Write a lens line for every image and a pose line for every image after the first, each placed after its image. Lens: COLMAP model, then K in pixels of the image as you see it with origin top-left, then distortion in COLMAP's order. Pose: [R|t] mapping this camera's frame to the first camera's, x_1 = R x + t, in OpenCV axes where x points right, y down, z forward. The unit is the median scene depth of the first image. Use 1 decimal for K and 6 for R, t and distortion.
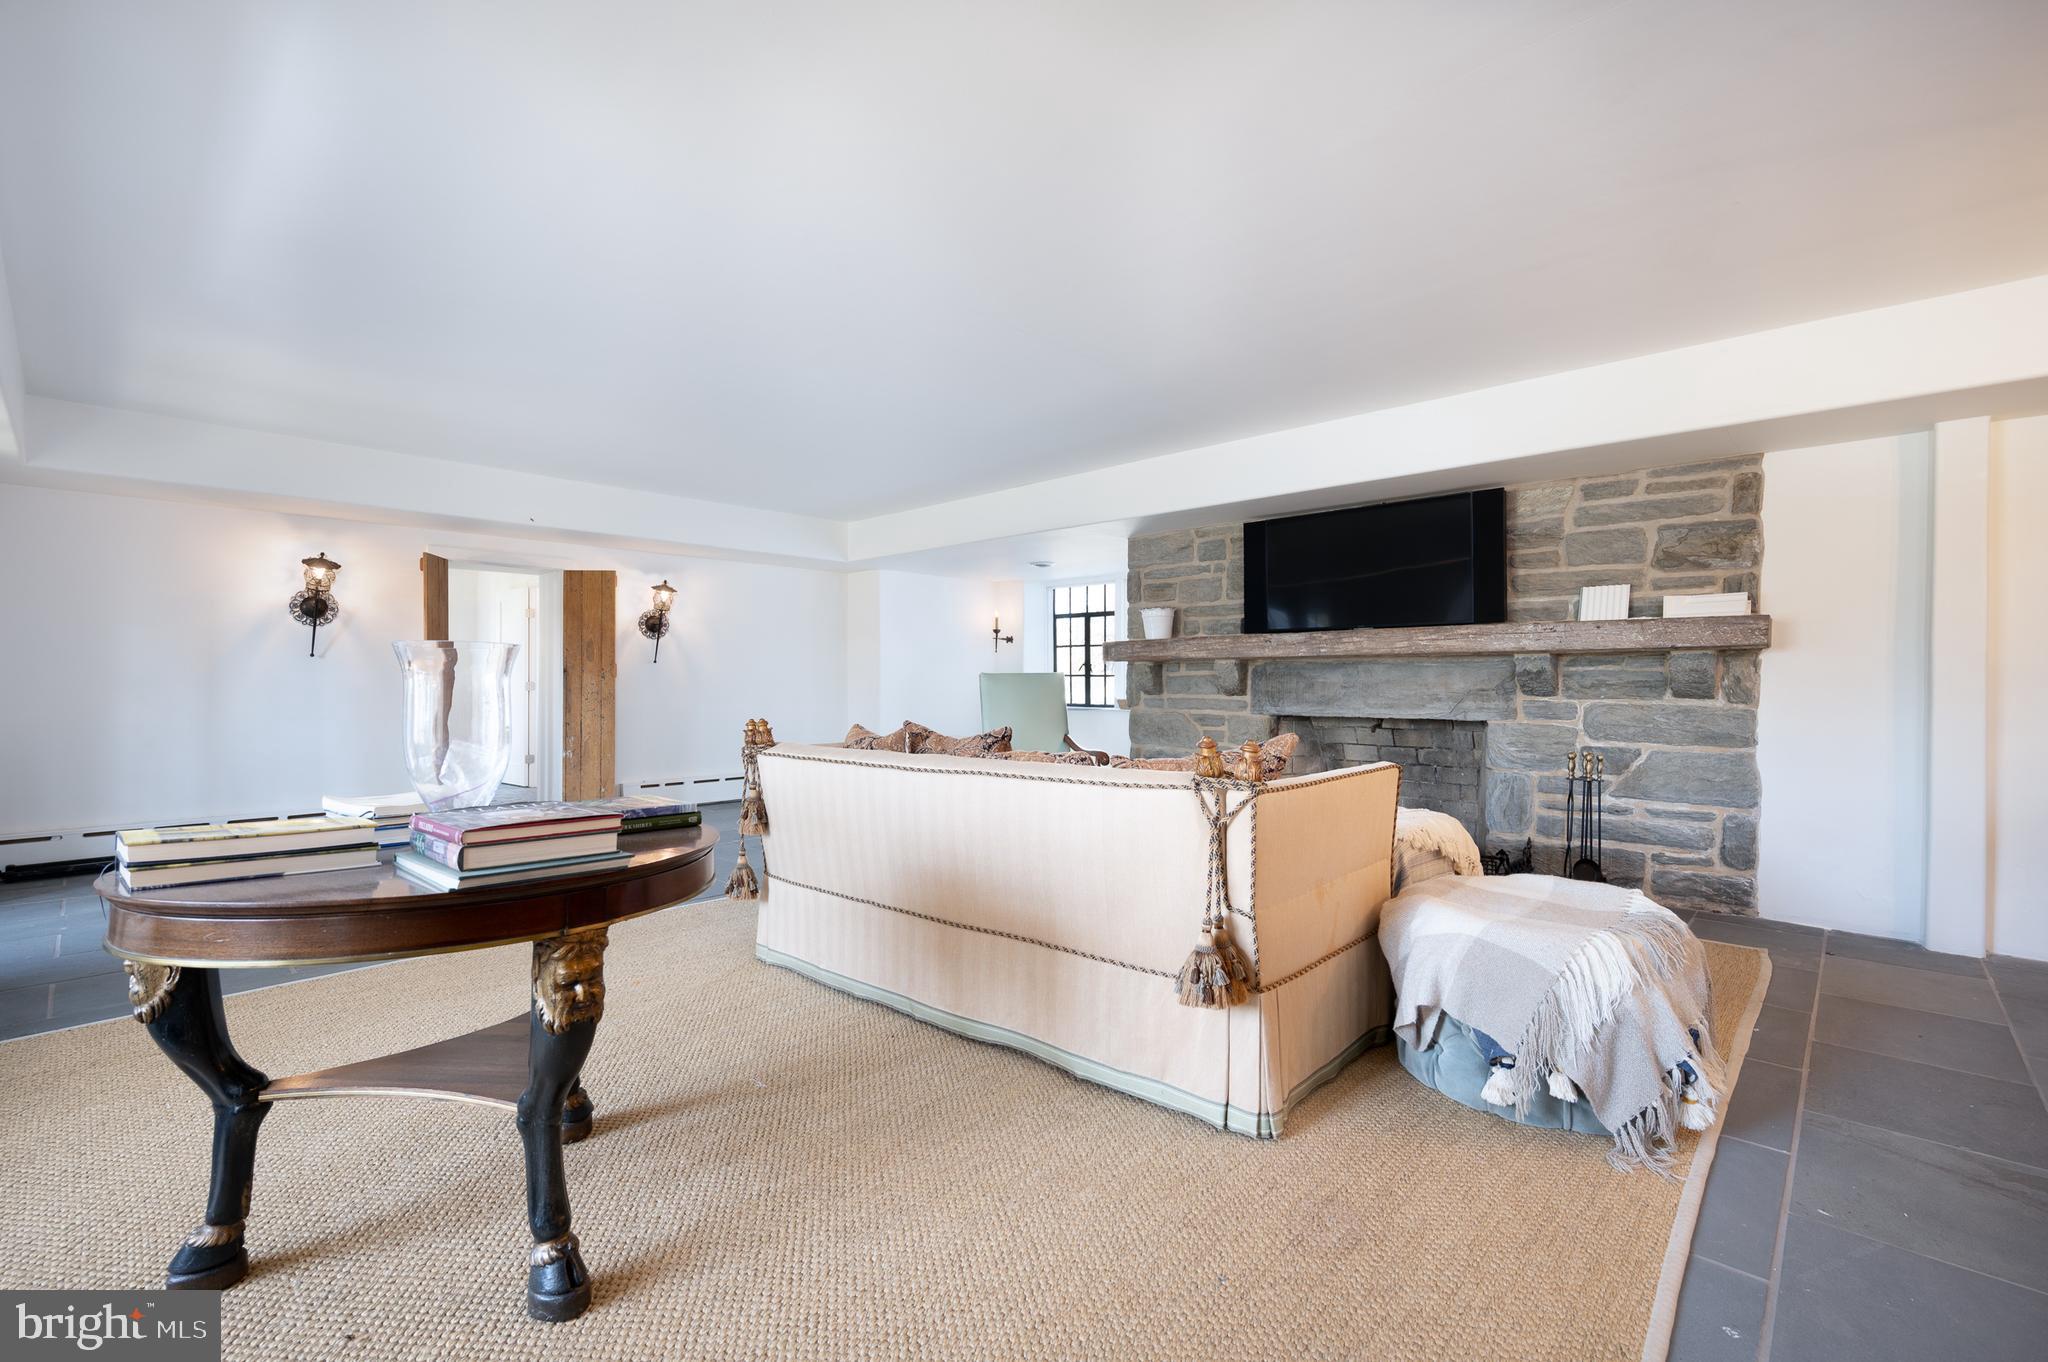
lens RADIAL K [[894.0, 0, 1024.0], [0, 894.0, 681.0], [0, 0, 1]] dist [-0.000309, -0.000406]
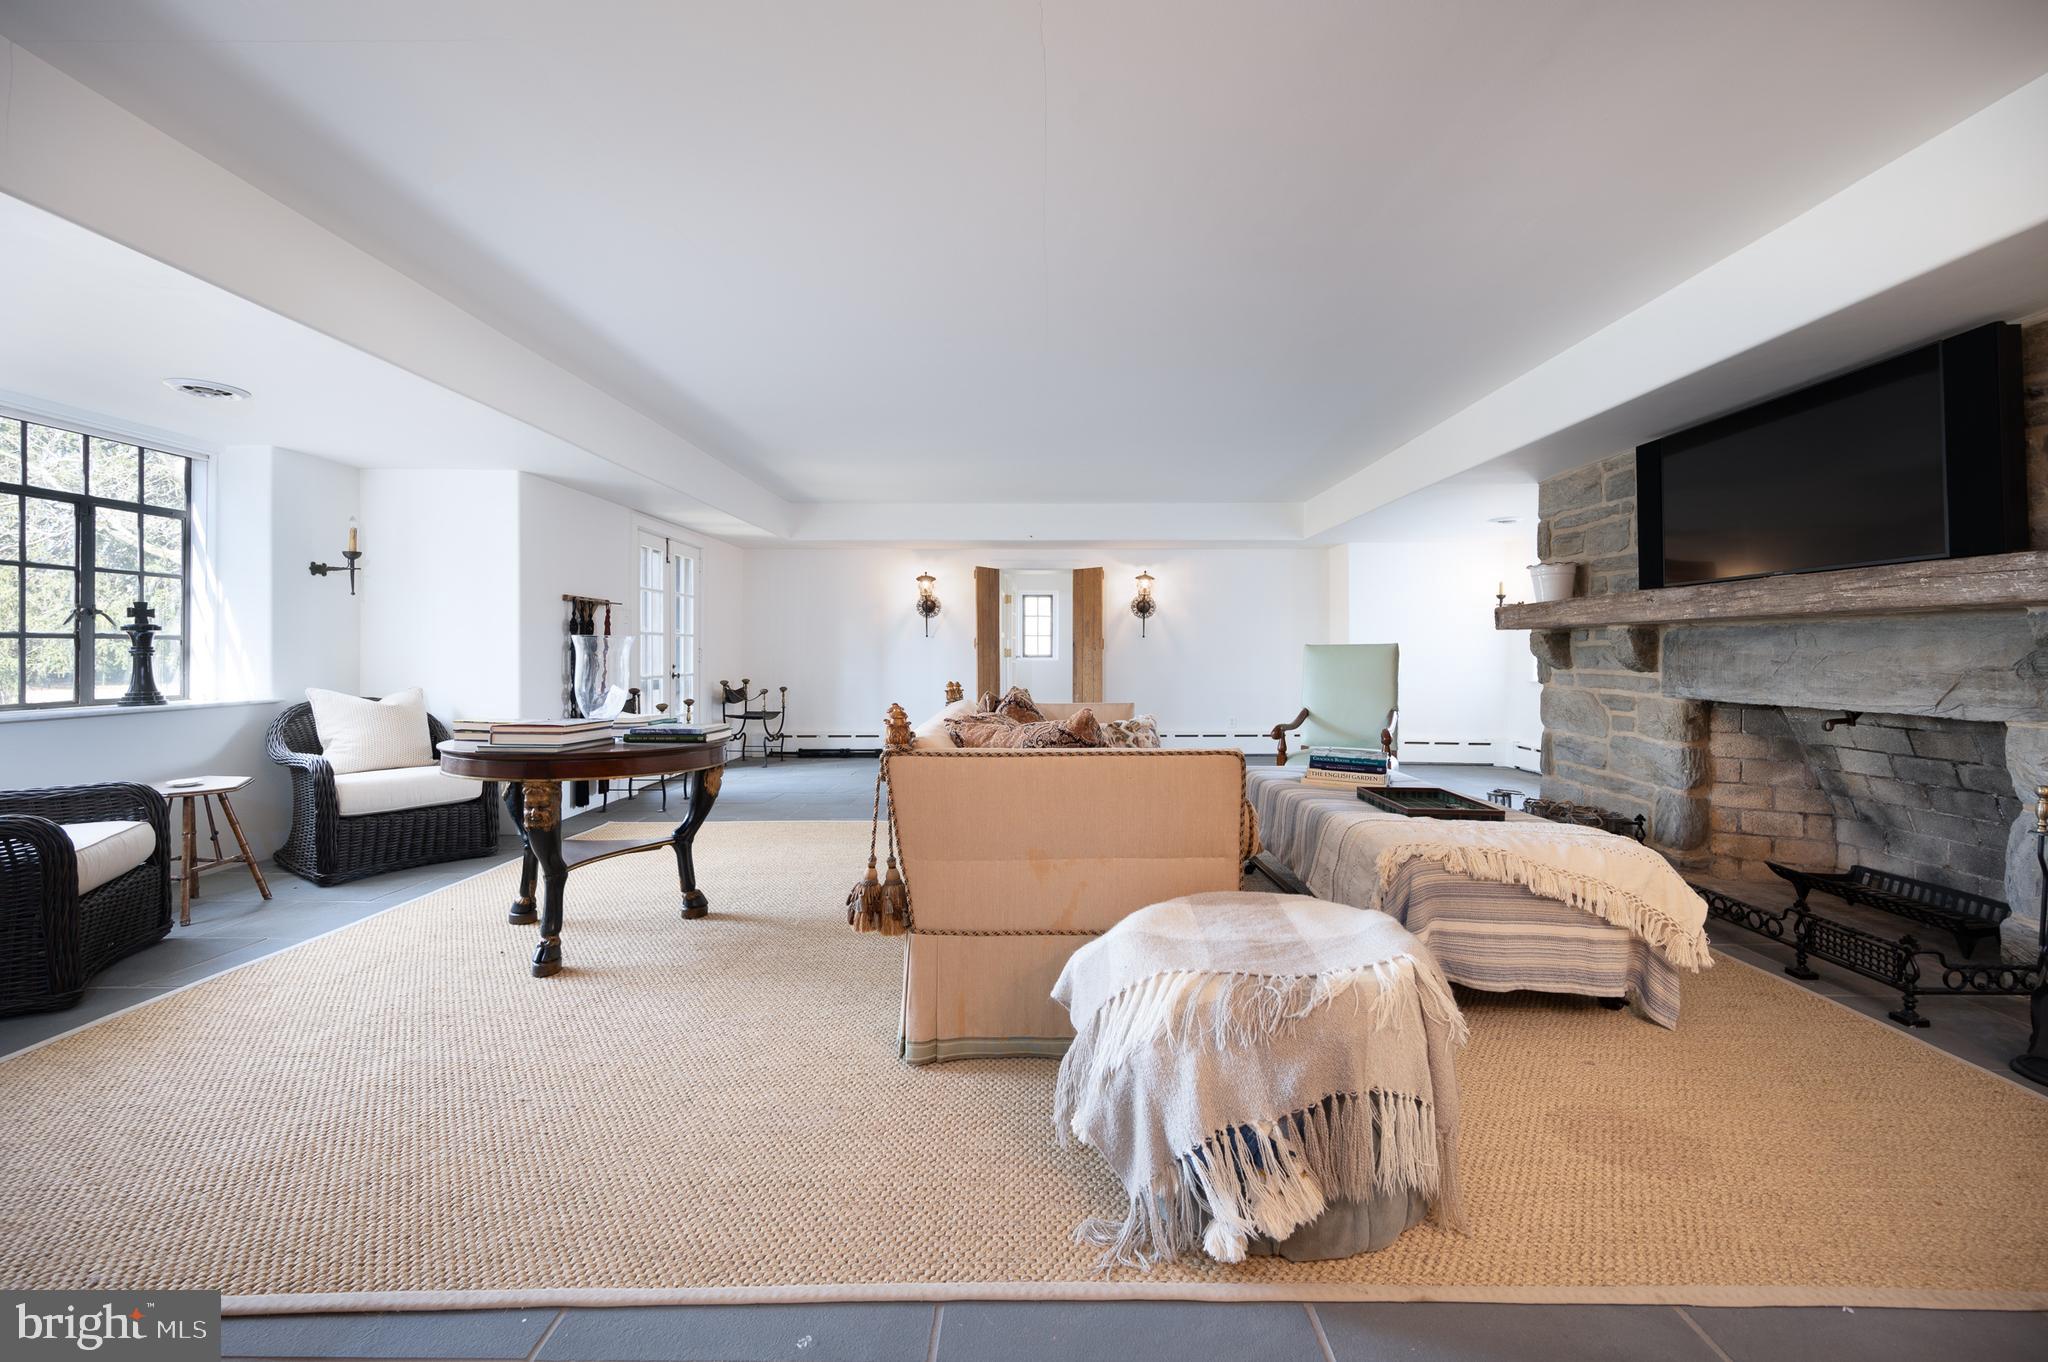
lens RADIAL K [[811.5, 0, 1034.4], [0, 811.5, 649.8], [0, 0, 1]] dist [0.000635, -0.000072]
pose [[0.681442, -0.001521, -0.731871, 0.399518], [0.001025, 0.999999, -0.001124, -0.002383], [0.731872, 0.000016, 0.681442, 0.148028]]
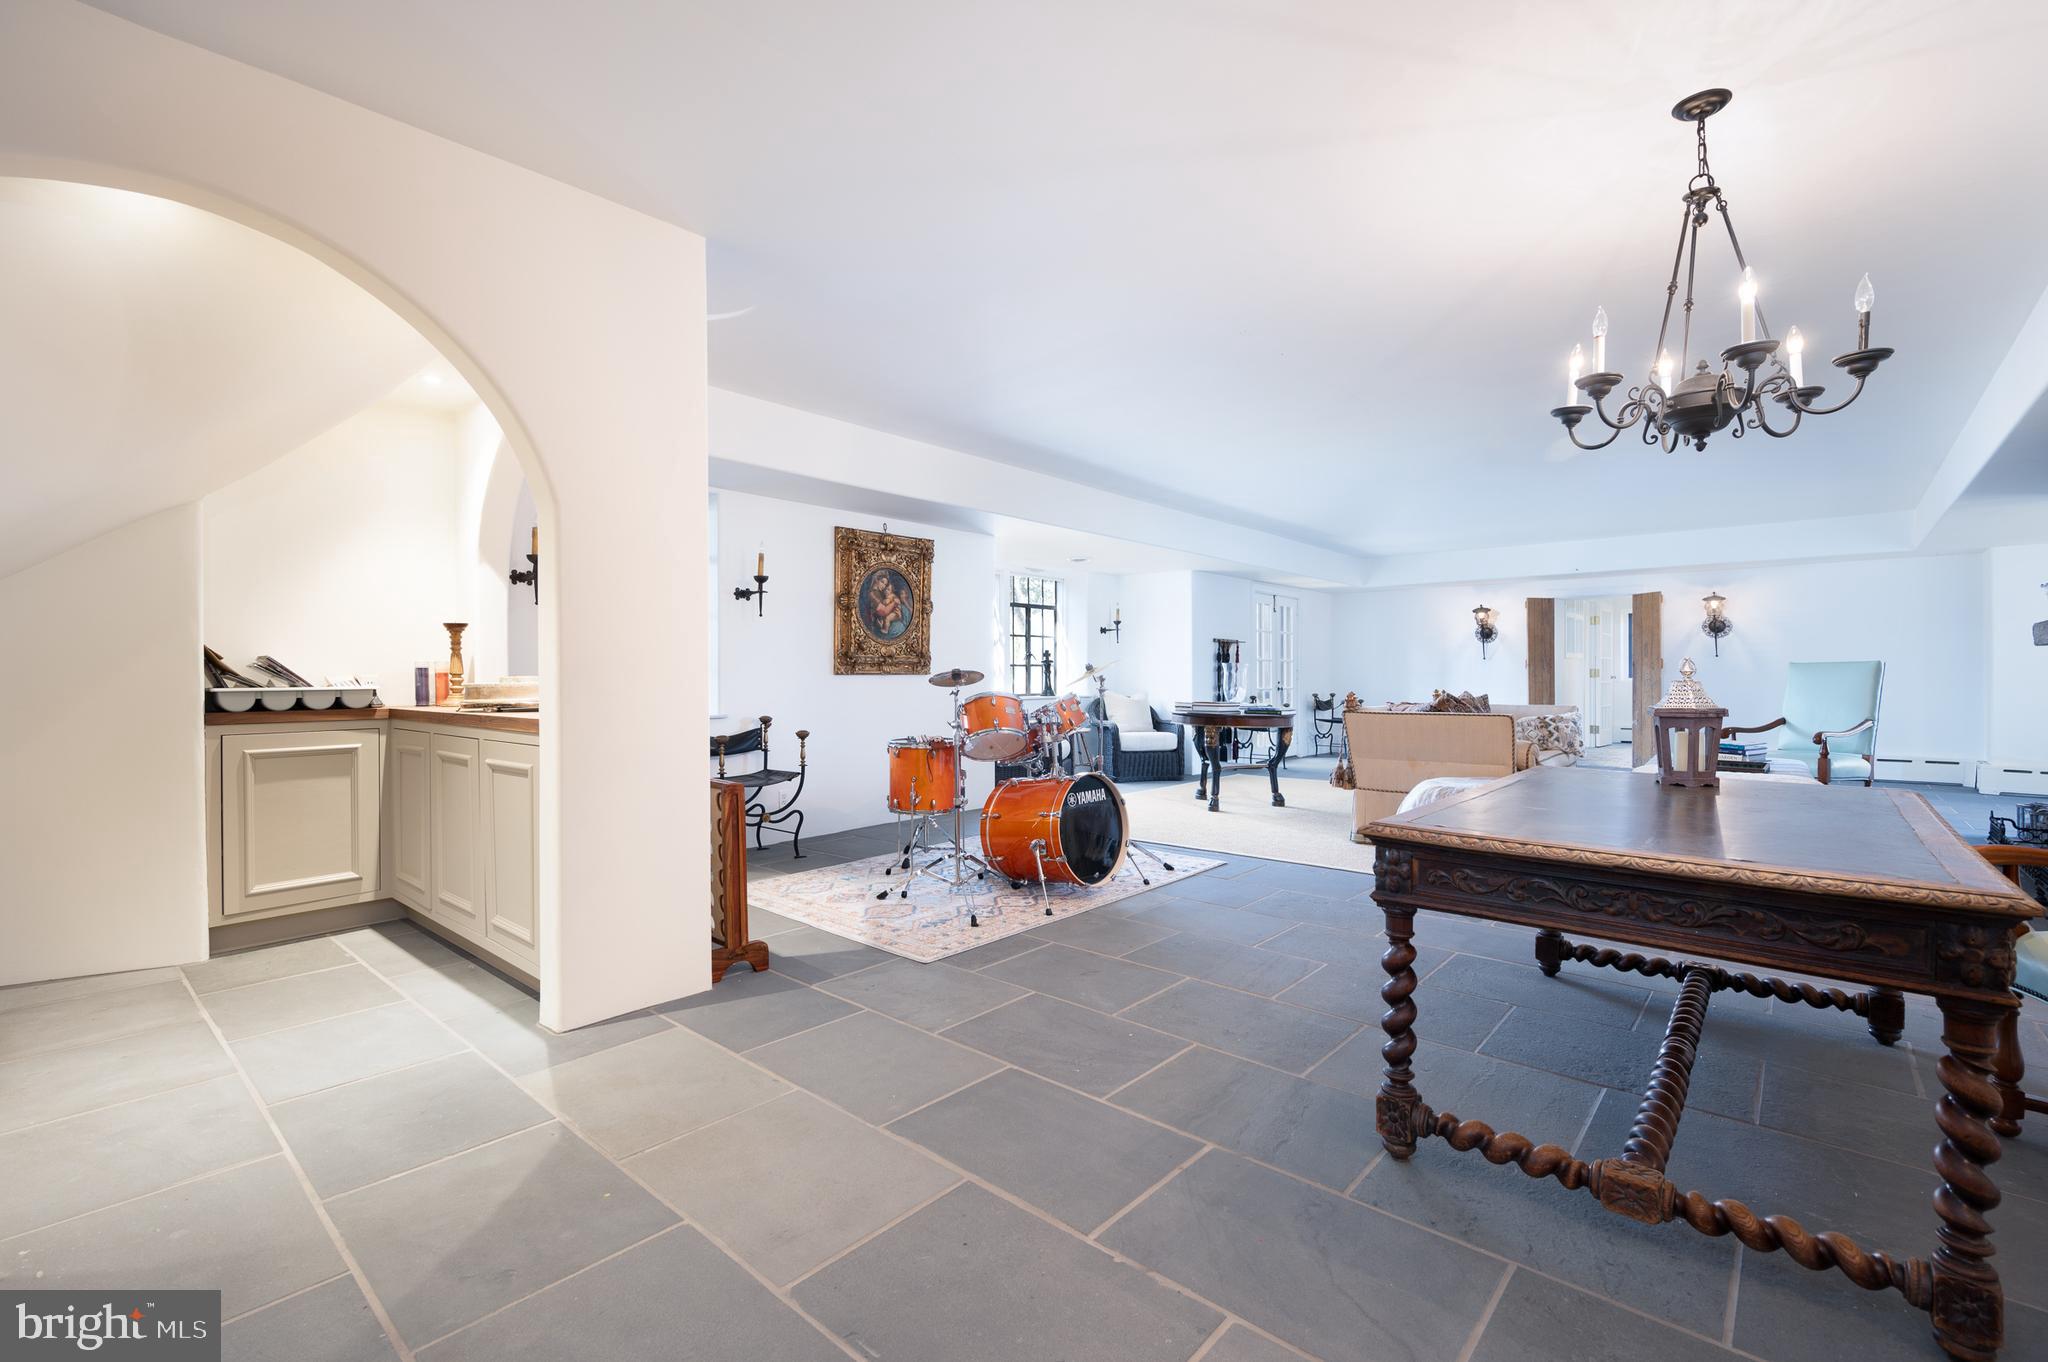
lens RADIAL K [[894.0, 0, 1024.0], [0, 894.0, 681.0], [0, 0, 1]] dist [-0.000309, -0.000406]
pose [[0.030952, 0.005158, -0.999508, 1.055137], [0.004048, 0.999978, 0.005286, 0.004442], [0.999513, -0.004210, 0.030931, -0.029903]]
